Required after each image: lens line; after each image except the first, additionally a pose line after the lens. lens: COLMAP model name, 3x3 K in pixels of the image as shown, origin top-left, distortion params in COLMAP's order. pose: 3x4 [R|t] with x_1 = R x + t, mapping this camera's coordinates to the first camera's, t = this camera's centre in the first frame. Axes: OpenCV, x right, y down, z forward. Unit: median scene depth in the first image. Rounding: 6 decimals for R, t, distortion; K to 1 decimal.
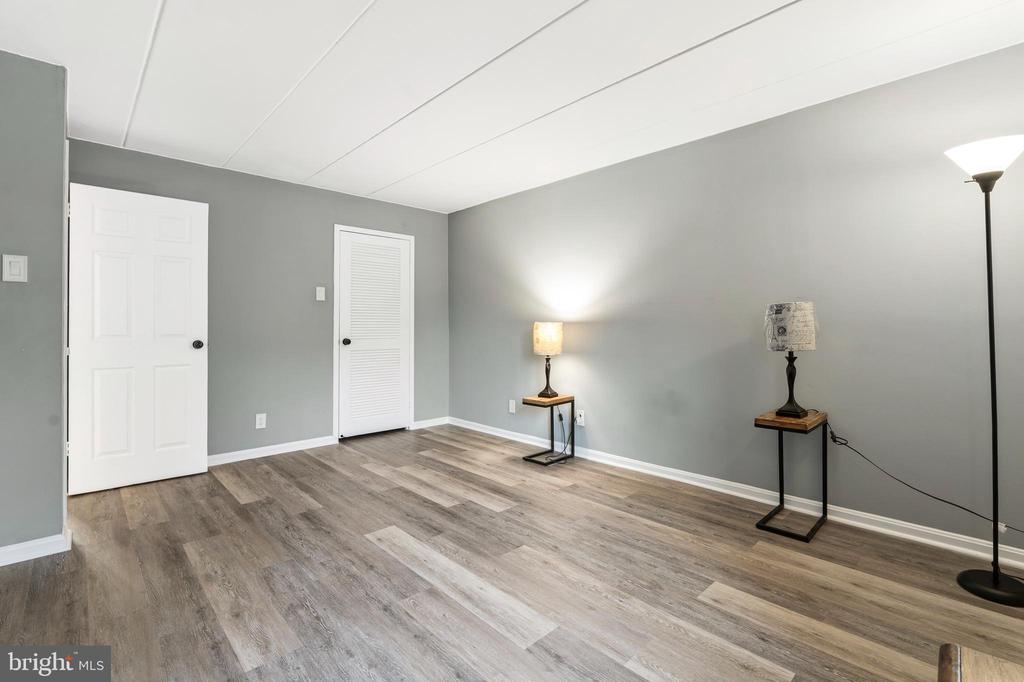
lens RADIAL K [[464.1, 0, 513.6], [0, 464.1, 332.4], [0, 0, 1]] dist [-0.002039, -0.000064]
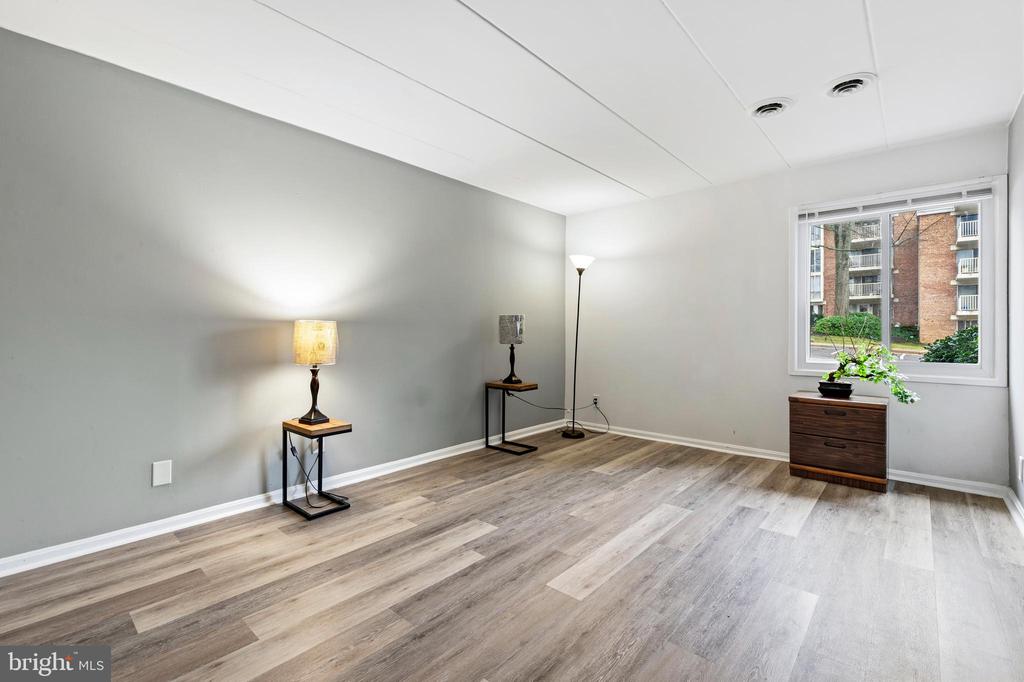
lens RADIAL K [[464.1, 0, 515.3], [0, 464.1, 335.0], [0, 0, 1]] dist [-0.002039, -0.000064]
pose [[-0.097927, -0.007037, 0.995169, -0.966514], [0.008187, 0.999935, 0.007876, -0.002935], [-0.995160, 0.008919, -0.097863, 1.069419]]
